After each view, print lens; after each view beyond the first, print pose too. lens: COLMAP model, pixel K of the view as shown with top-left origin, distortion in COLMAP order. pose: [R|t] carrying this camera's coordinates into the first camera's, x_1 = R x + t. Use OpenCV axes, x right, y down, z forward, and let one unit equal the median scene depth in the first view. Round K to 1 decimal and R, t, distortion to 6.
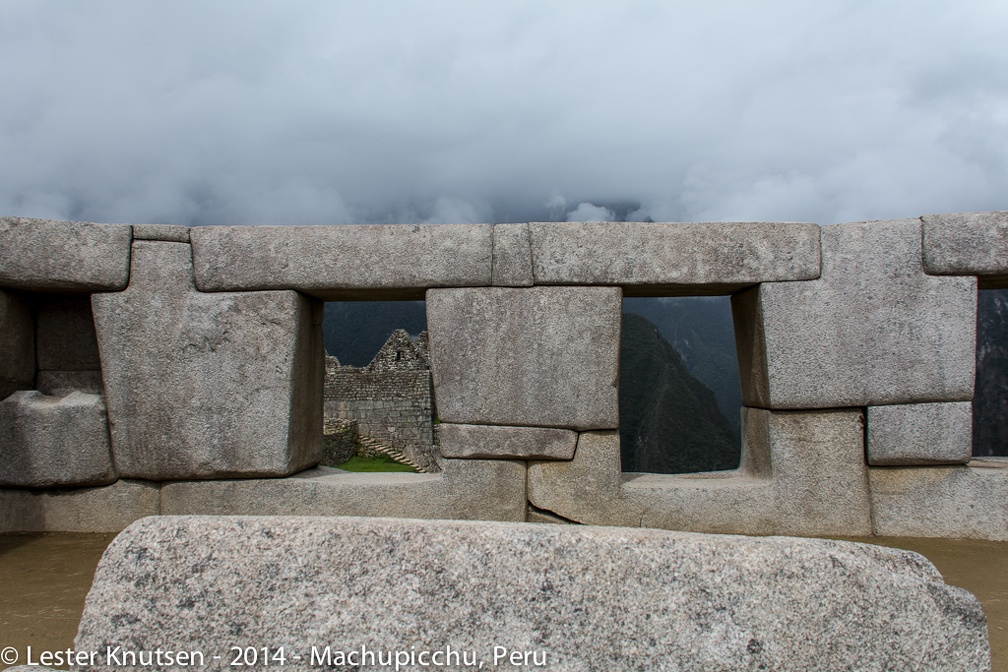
lens RADIAL K [[813.3, 0, 504.8], [0, 813.3, 337.0], [0, 0, 1]] dist [0.076460, -0.002840]
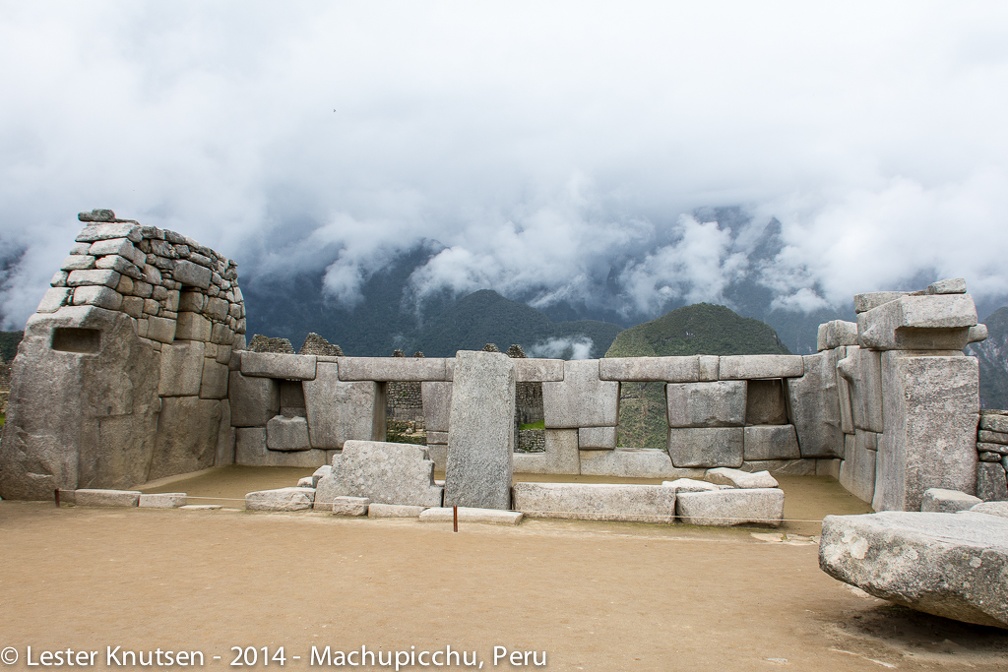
lens RADIAL K [[813.3, 0, 504.3], [0, 813.3, 335.0], [0, 0, 1]] dist [0.076460, -0.002840]
pose [[0.994764, 0.009034, -0.101796, 0.455472], [-0.006989, 0.999767, 0.020431, -0.271946], [0.101957, -0.019612, 0.994595, -1.674360]]
